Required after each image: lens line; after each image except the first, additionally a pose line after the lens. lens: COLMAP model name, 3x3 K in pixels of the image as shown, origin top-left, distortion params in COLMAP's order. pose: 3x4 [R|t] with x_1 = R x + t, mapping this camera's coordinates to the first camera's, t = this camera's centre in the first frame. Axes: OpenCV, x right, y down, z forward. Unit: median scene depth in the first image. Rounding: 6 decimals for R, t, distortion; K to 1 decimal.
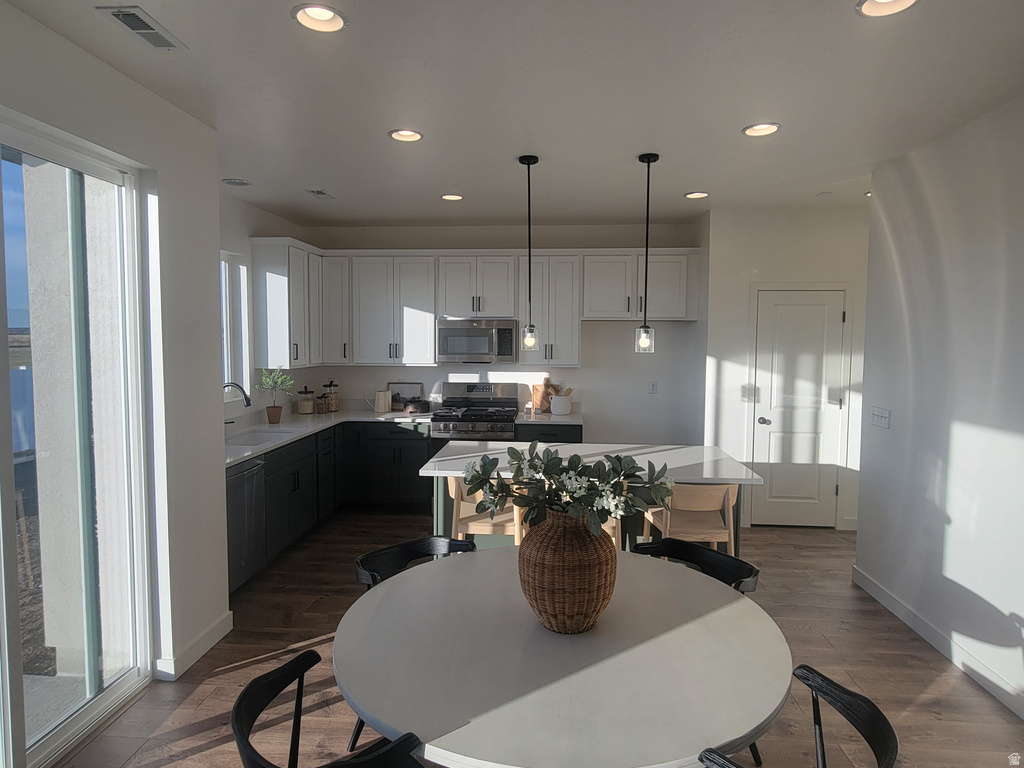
lens RADIAL K [[609.0, 0, 512.4], [0, 609.0, 382.1], [0, 0, 1]] dist [-0.003893, -0.001450]
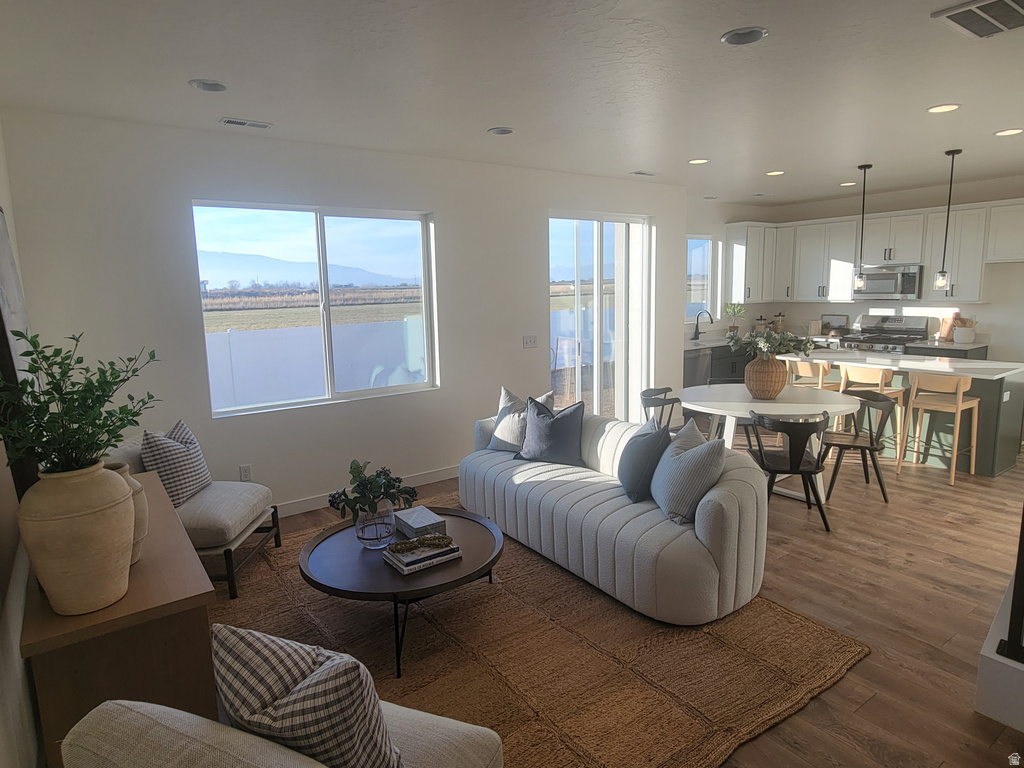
lens RADIAL K [[609.0, 0, 512.5], [0, 609.0, 384.1], [0, 0, 1]] dist [-0.003893, -0.001450]
pose [[0.641176, 0.101849, -0.760605, 0.435420], [-0.030068, 0.993727, 0.107718, 0.031570], [0.766804, -0.046197, 0.640216, -0.459745]]
